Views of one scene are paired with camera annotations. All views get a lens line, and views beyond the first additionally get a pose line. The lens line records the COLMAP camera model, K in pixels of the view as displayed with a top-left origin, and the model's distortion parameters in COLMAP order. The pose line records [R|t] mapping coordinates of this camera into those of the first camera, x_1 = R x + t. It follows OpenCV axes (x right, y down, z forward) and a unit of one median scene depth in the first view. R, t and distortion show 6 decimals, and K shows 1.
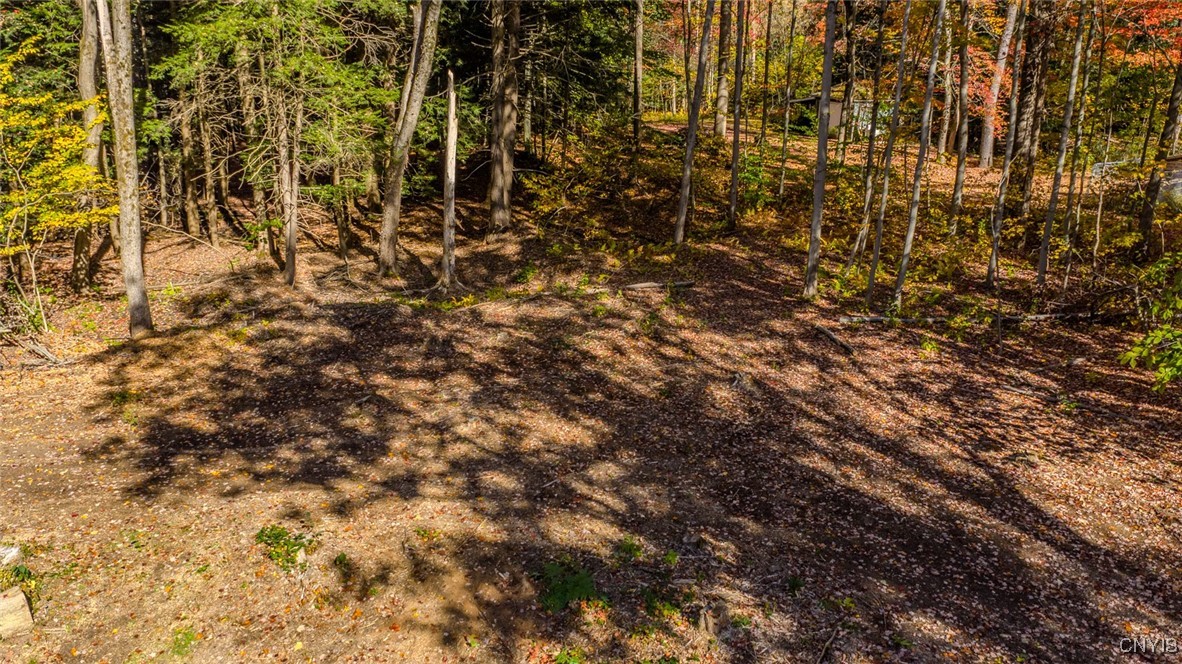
lens RADIAL K [[974.0, 0, 599.0], [0, 974.0, 330.4], [0, 0, 1]] dist [0.014465, -0.003330]
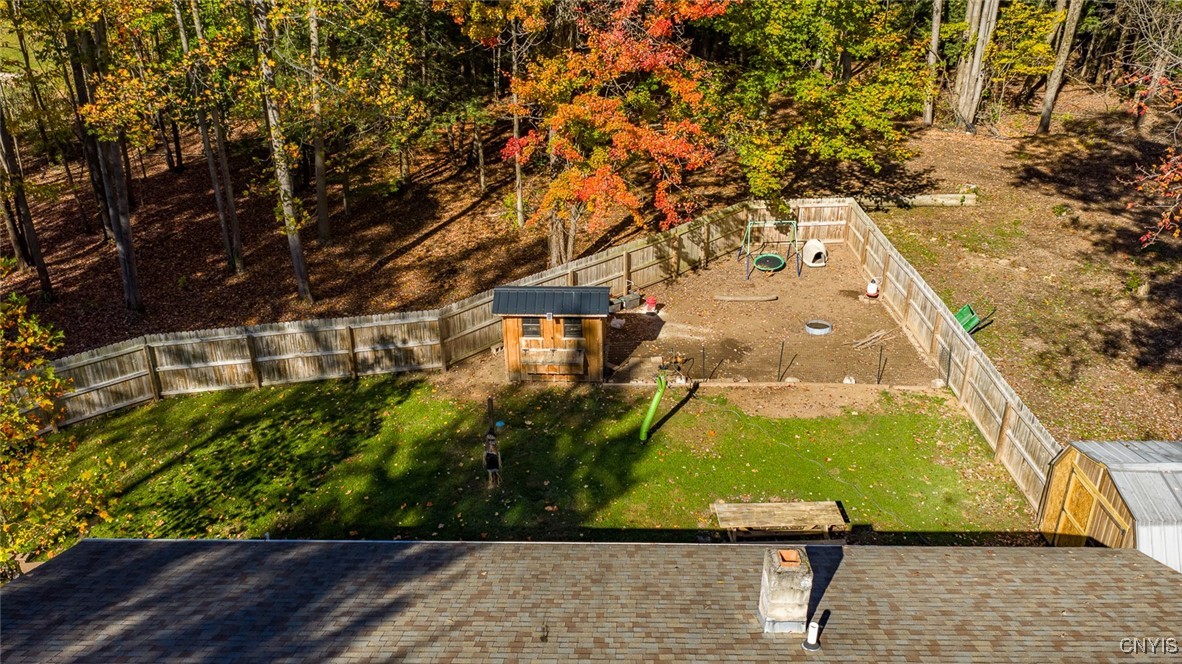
lens RADIAL K [[974.0, 0, 599.0], [0, 974.0, 330.4], [0, 0, 1]] dist [0.014465, -0.003330]
pose [[0.619777, 0.356330, -0.699218, 0.503408], [-0.231244, 0.934338, 0.271178, 0.046082], [0.749935, -0.006380, 0.661481, -0.984481]]
